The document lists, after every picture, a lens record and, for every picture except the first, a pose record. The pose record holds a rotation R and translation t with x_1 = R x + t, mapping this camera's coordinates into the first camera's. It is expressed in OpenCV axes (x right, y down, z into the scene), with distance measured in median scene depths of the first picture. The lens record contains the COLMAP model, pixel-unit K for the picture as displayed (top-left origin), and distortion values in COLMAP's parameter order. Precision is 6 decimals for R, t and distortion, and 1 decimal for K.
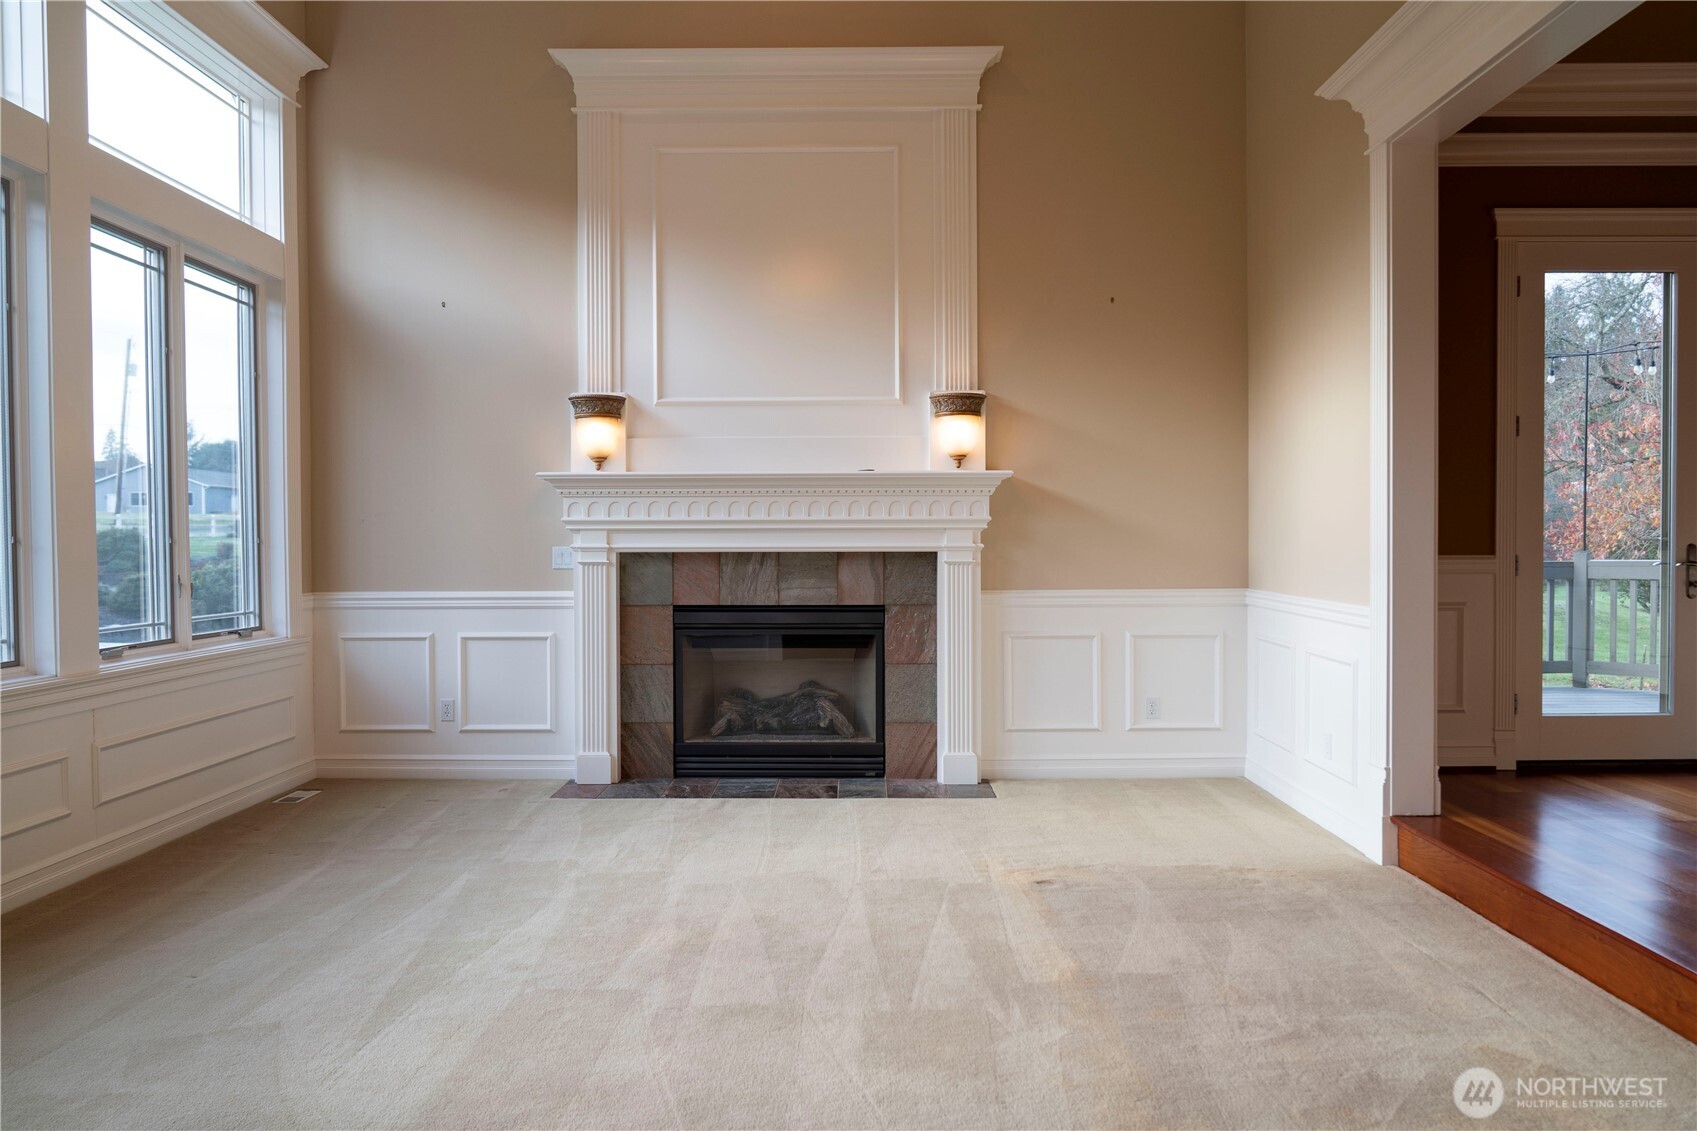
lens RADIAL K [[1162.8, 0, 834.4], [0, 1162.8, 564.5], [0, 0, 1]] dist [-0.051290, 0.019720]
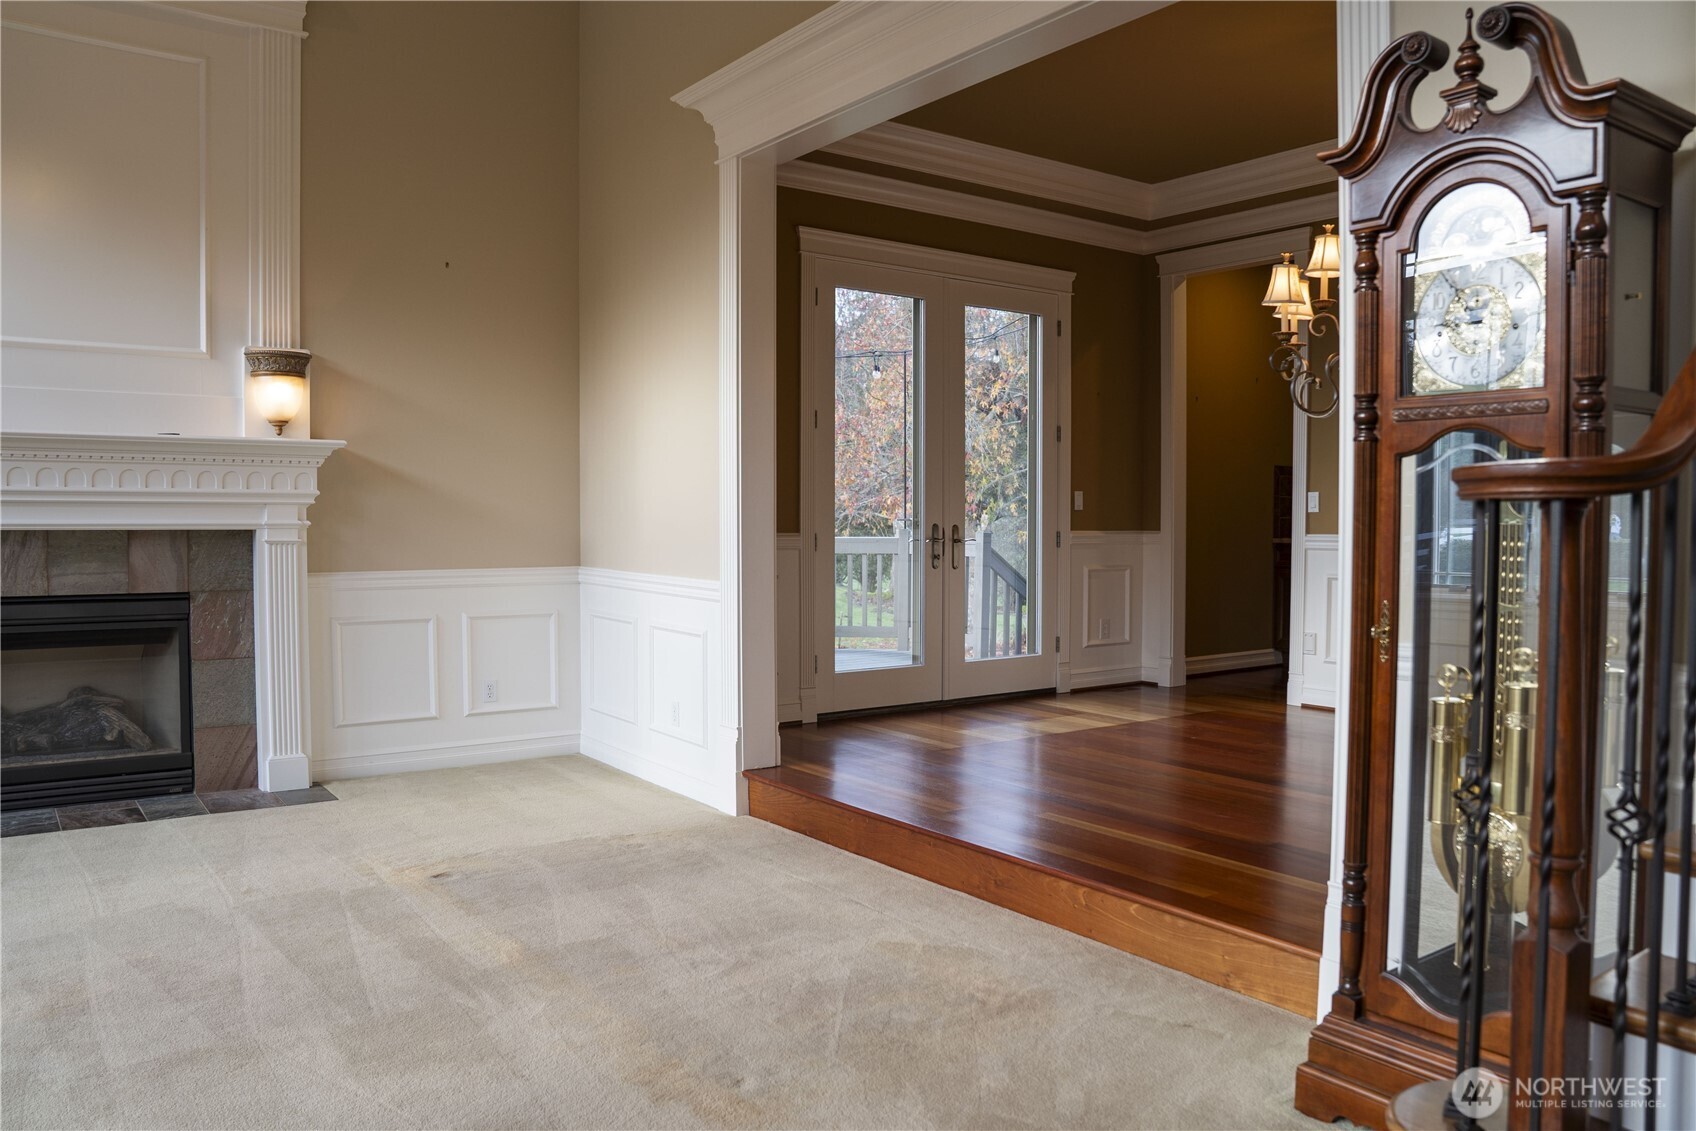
lens RADIAL K [[1255.9, 0, 854.3], [0, 1255.9, 561.7], [0, 0, 1]] dist [-0.118906, 0.050583]
pose [[0.791430, -0.012748, 0.611127, -0.136795], [0.004298, 0.999874, 0.015291, 0.001107], [-0.611245, -0.009475, 0.791384, -0.009818]]
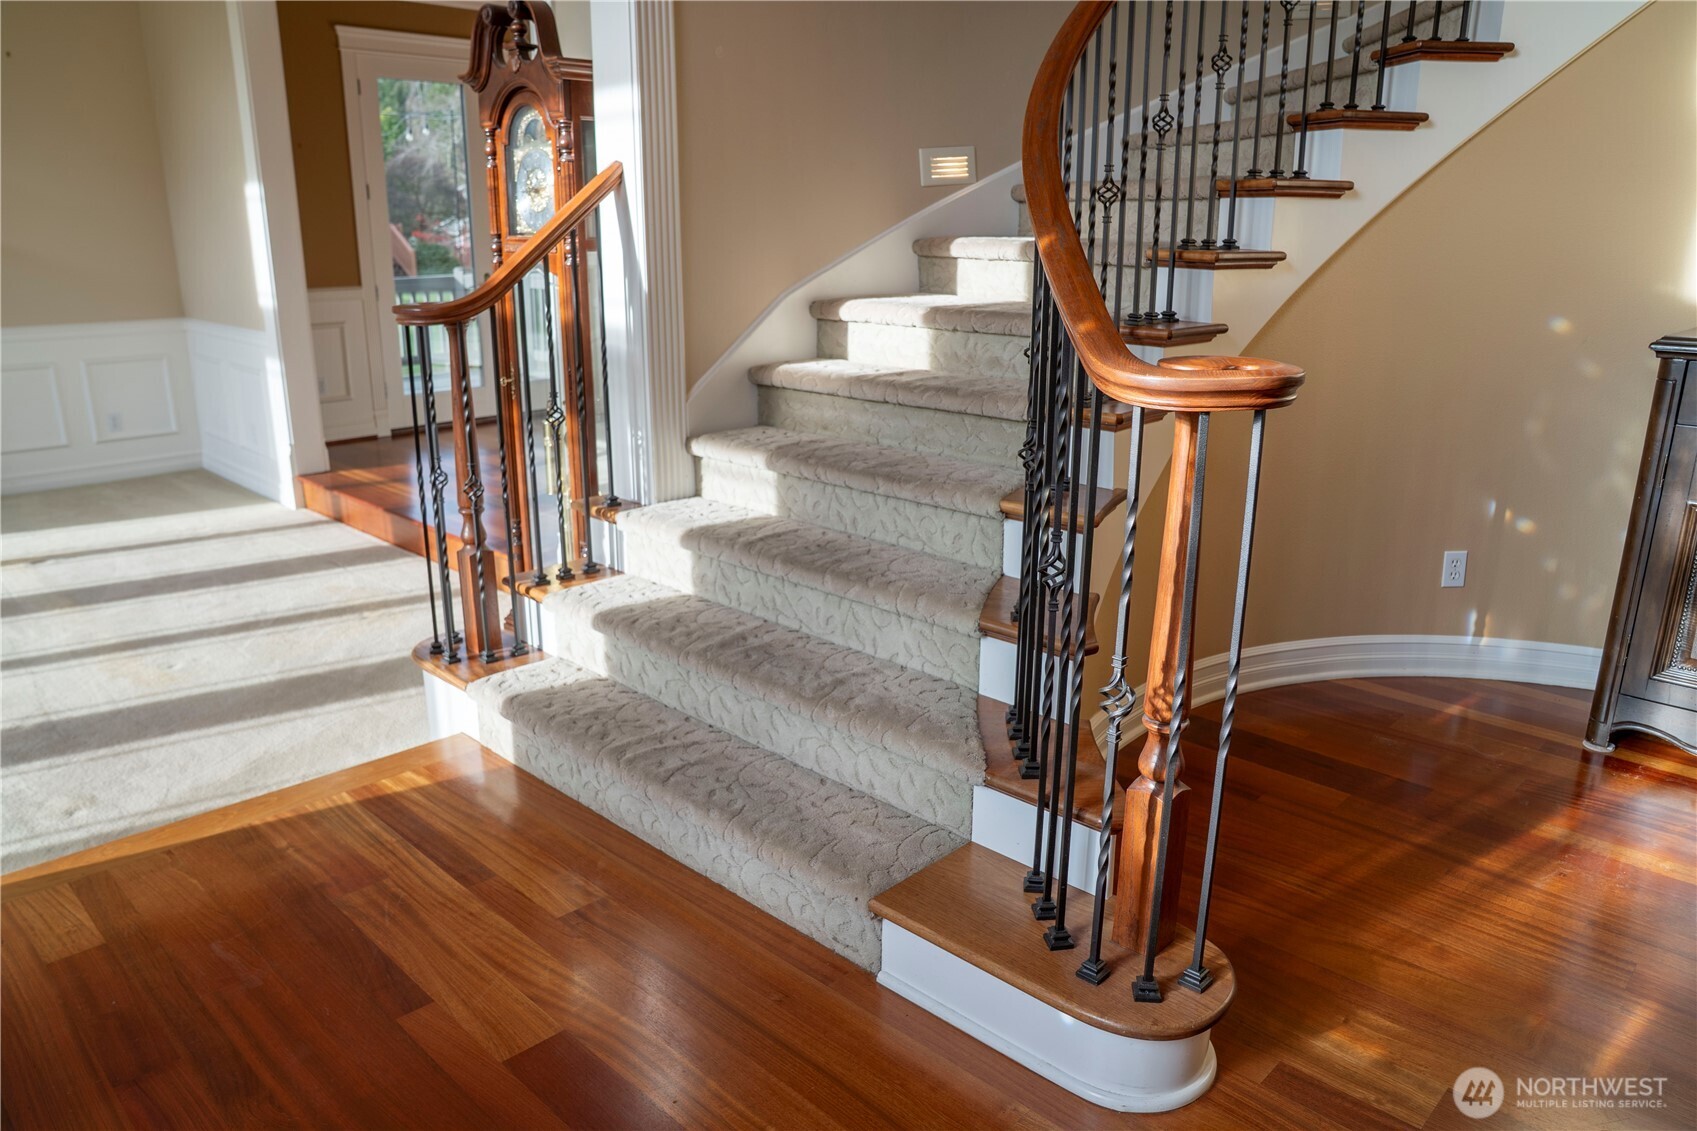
lens RADIAL K [[1162.8, 0, 839.4], [0, 1162.8, 555.2], [0, 0, 1]] dist [-0.051290, 0.019720]
pose [[0.687478, -0.195581, 0.699372, -0.079777], [0.014302, 0.966511, 0.256227, -0.044709], [-0.726064, -0.166148, 0.667252, -0.442916]]
